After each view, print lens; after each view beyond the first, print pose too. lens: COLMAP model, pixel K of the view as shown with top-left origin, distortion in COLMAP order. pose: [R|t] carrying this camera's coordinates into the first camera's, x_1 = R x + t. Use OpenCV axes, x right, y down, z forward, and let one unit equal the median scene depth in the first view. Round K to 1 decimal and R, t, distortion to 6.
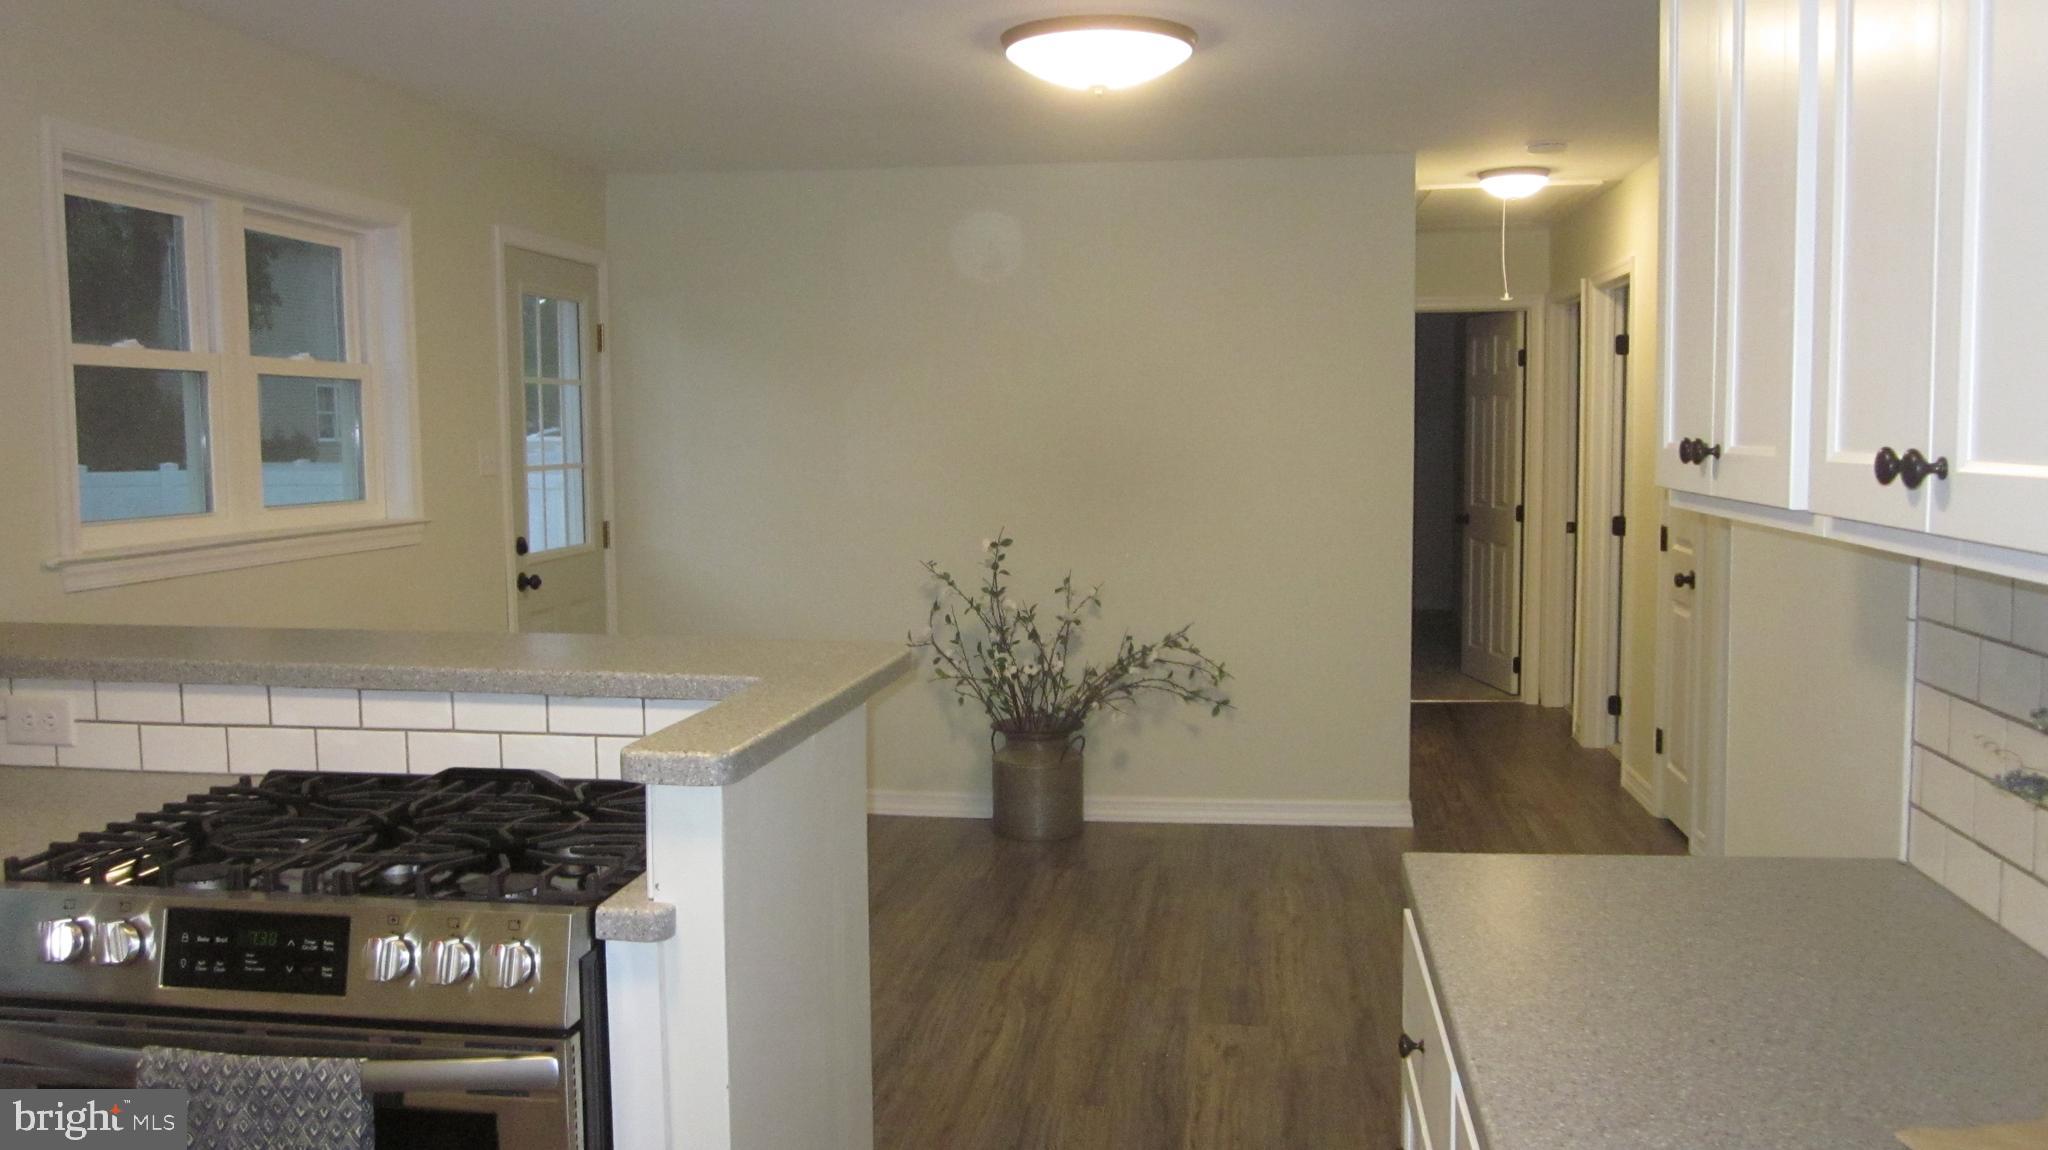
lens RADIAL K [[1679.8, 0, 1020.1], [0, 1679.8, 566.8], [0, 0, 1]] dist [-0.056899, -0.001663]
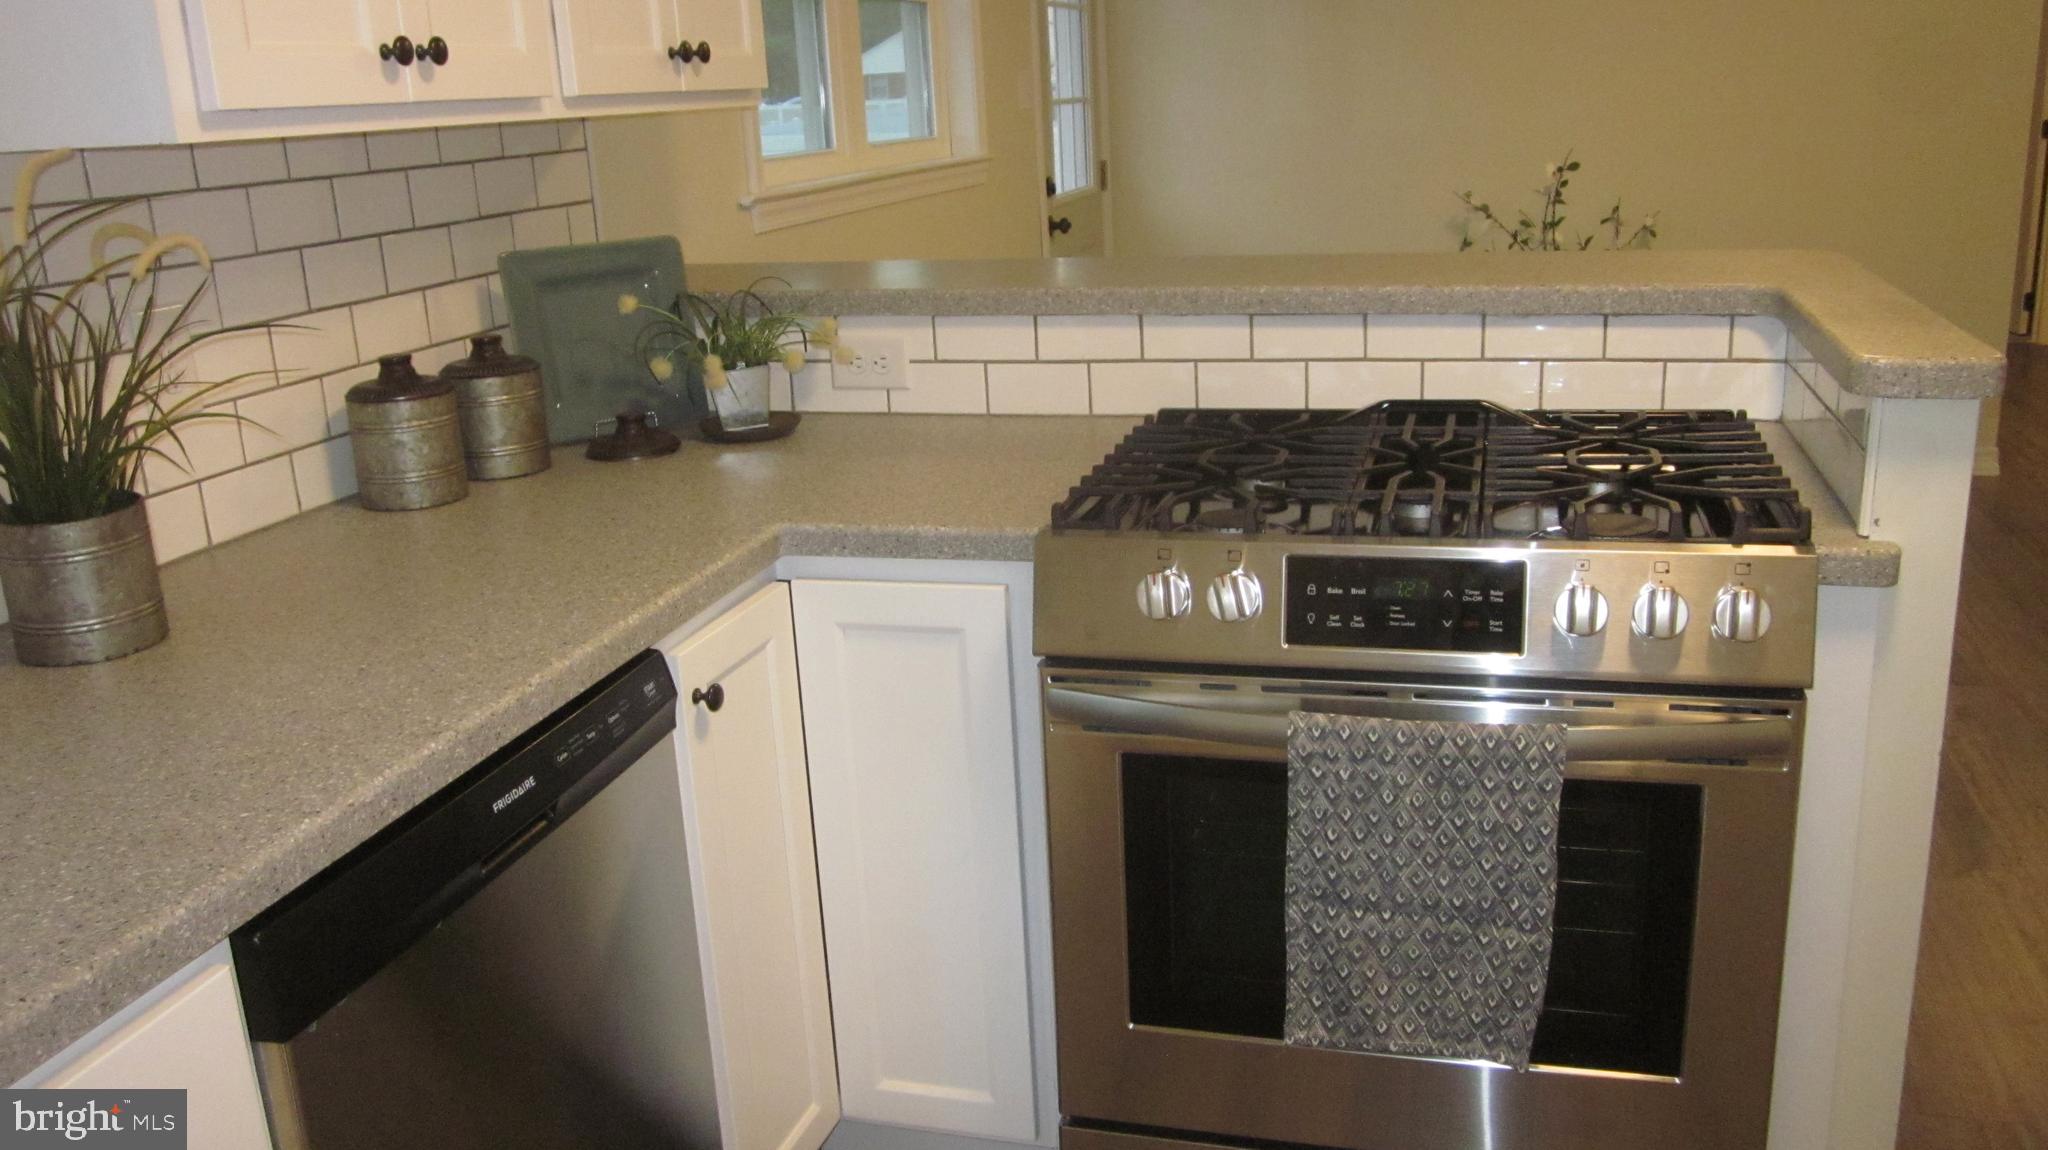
lens RADIAL K [[1672.1, 0, 1024.0], [0, 1672.1, 575.0], [0, 0, 1]] dist [-0.042324, -0.000886]
pose [[0.989142, -0.000603, -0.146961, -0.386670], [0.030569, 0.978964, 0.201732, 0.025904], [0.143748, -0.204034, 0.968353, 0.093877]]
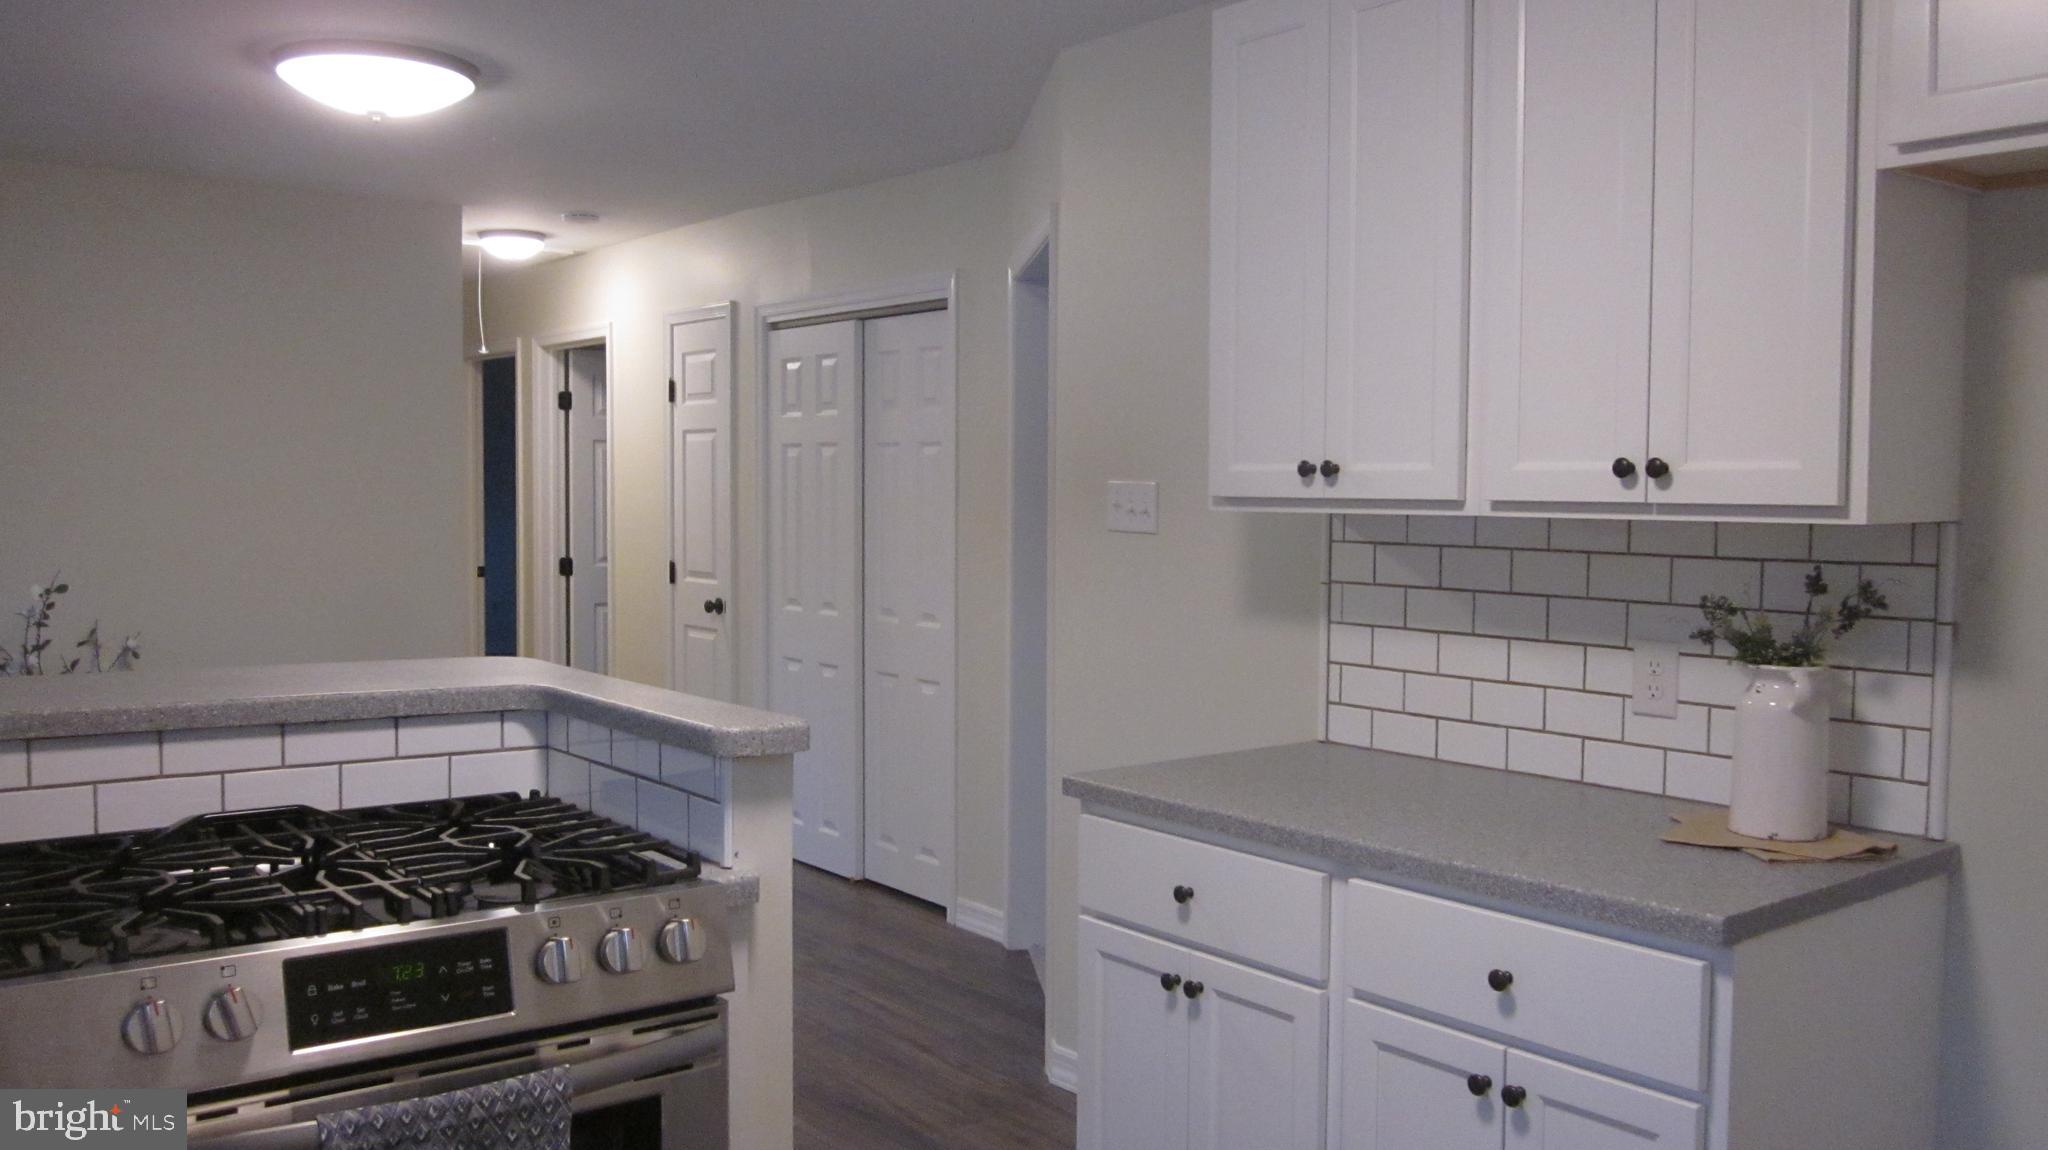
lens RADIAL K [[1674.3, 0, 1035.1], [0, 1674.3, 591.4], [0, 0, 1]] dist [-0.051791, 0.005656]
pose [[0.688145, -0.025004, 0.725142, -0.639866], [0.040295, 0.999181, -0.003787, 0.024098], [-0.724453, 0.031826, 0.688589, 0.084393]]
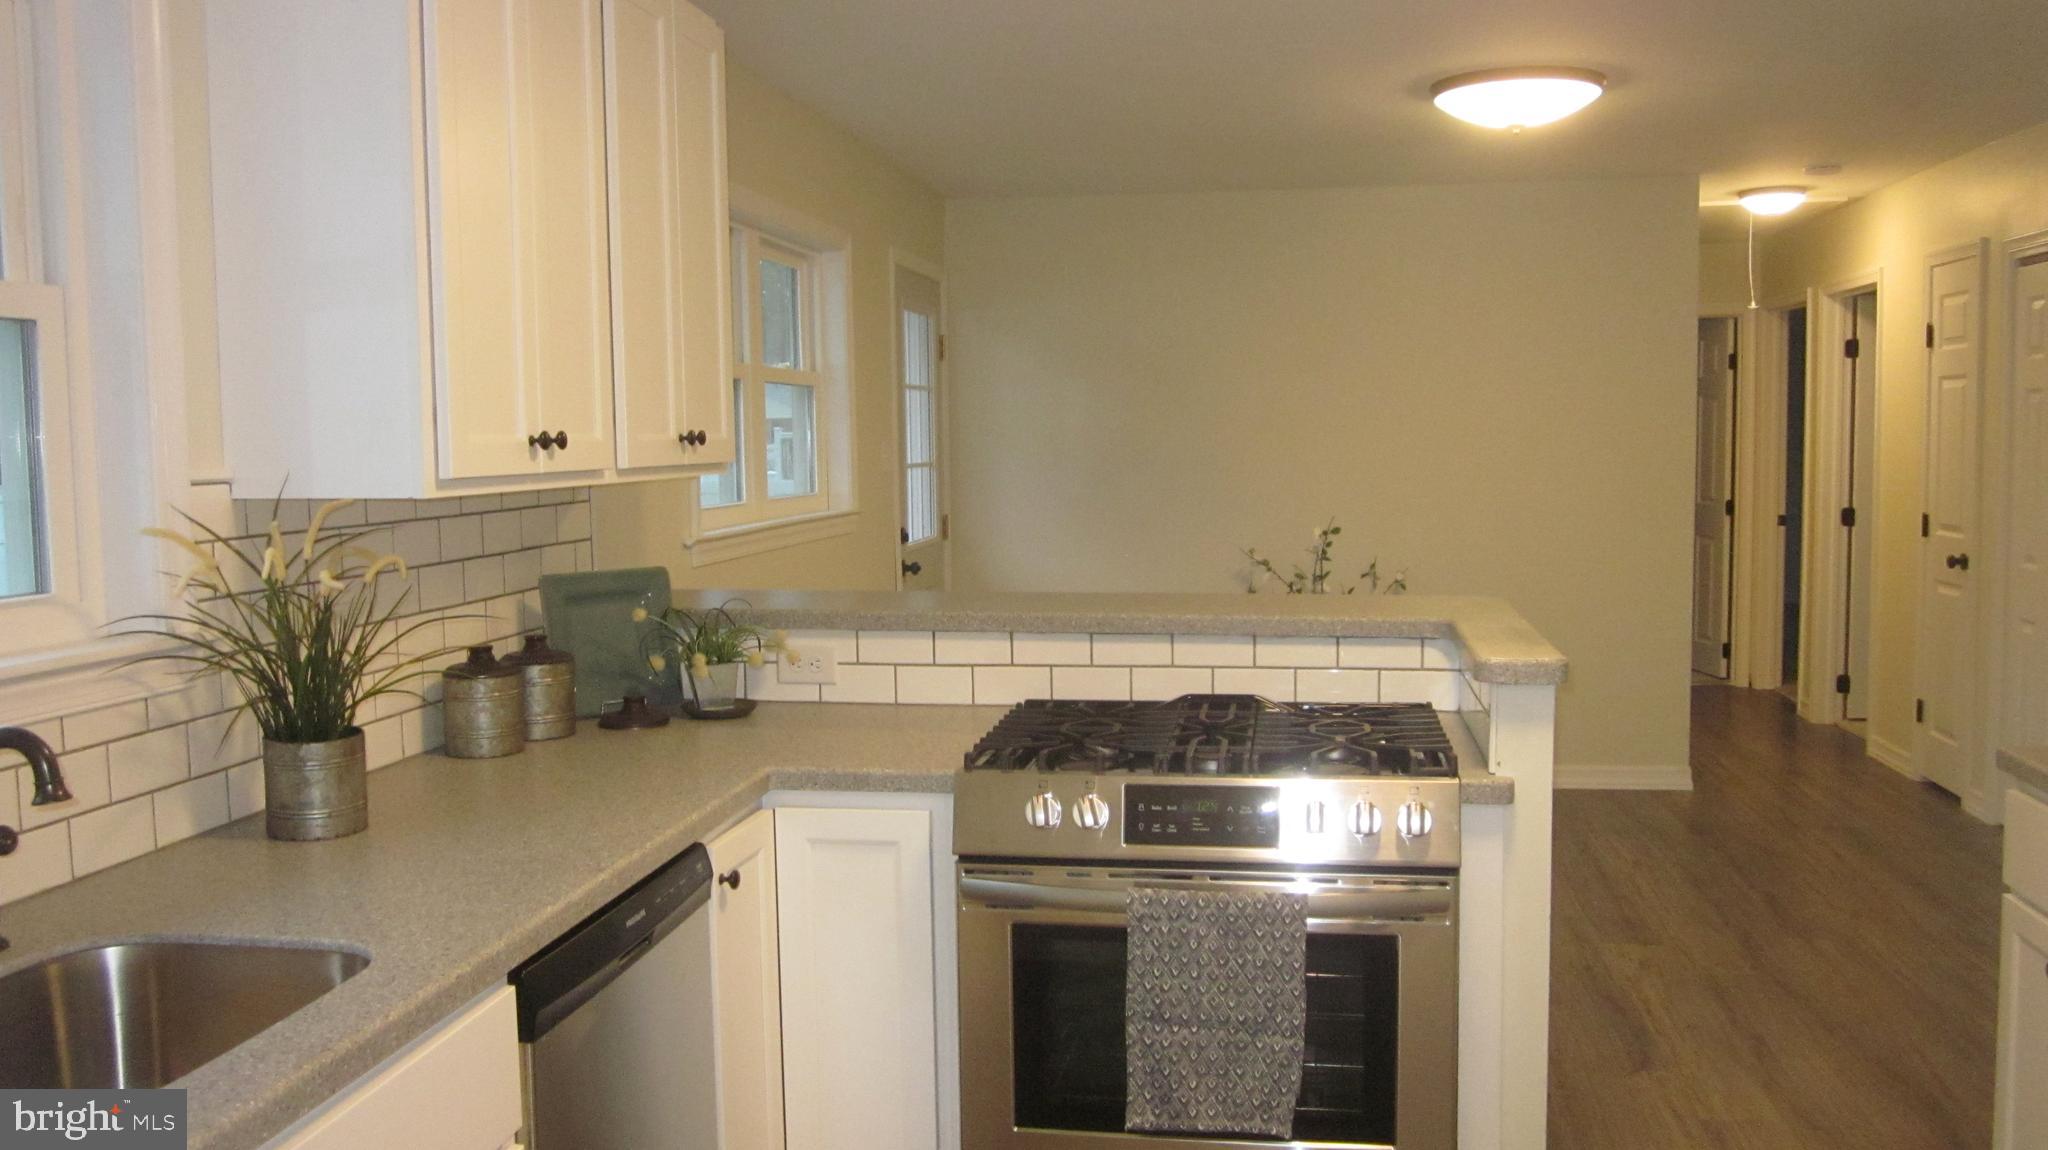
lens RADIAL K [[1672.1, 0, 1024.0], [0, 1672.1, 575.0], [0, 0, 1]] dist [-0.042324, -0.000886]
pose [[0.999548, -0.004481, -0.029731, -0.410411], [0.004513, 0.999989, 0.000986, 0.028452], [0.029726, -0.001120, 0.999557, -0.241542]]
